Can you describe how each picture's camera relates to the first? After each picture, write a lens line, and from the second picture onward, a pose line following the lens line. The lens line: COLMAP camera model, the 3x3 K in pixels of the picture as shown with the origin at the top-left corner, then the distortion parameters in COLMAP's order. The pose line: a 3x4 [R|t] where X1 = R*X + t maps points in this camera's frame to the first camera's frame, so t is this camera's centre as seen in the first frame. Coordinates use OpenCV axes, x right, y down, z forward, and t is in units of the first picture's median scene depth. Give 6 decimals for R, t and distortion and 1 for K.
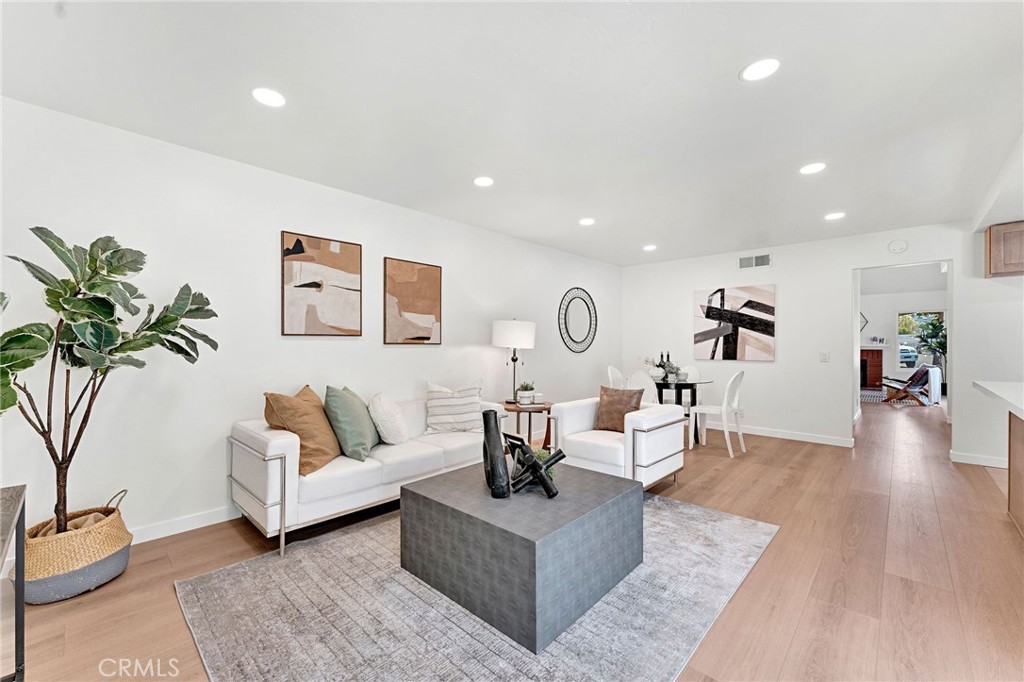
lens RADIAL K [[412.5, 0, 506.9], [0, 412.5, 344.9], [0, 0, 1]] dist [0.002095, 0.000414]
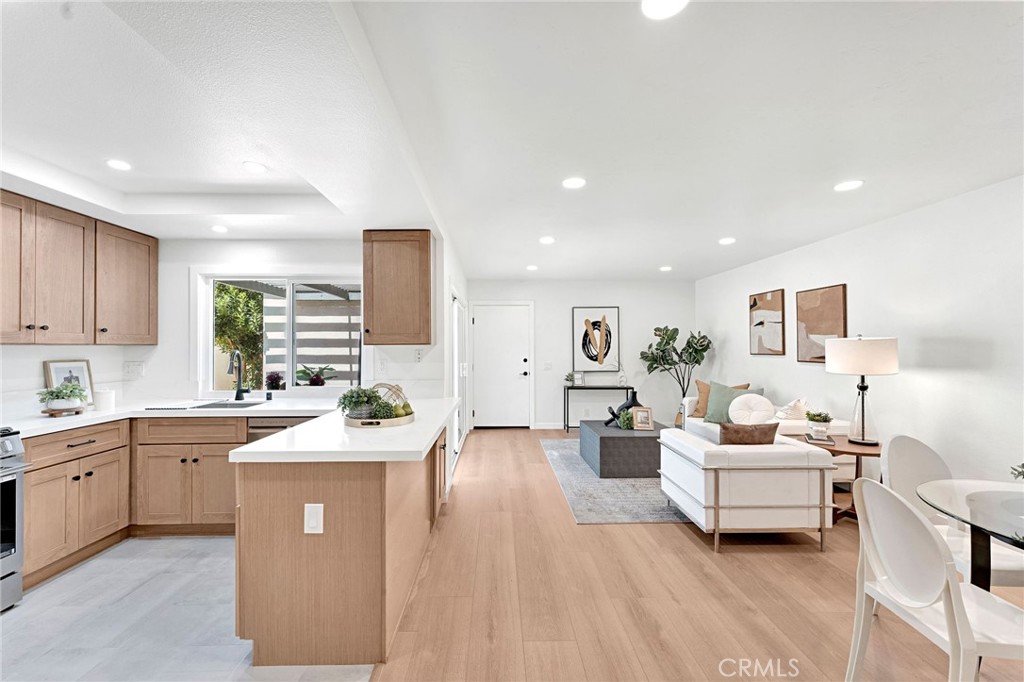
lens RADIAL K [[412.5, 0, 506.9], [0, 412.5, 344.9], [0, 0, 1]] dist [0.002095, 0.000414]
pose [[-0.704758, 0.002868, -0.709442, 1.345033], [0.005269, 0.999985, -0.001192, -0.061008], [0.709428, -0.004578, -0.704763, 1.385720]]
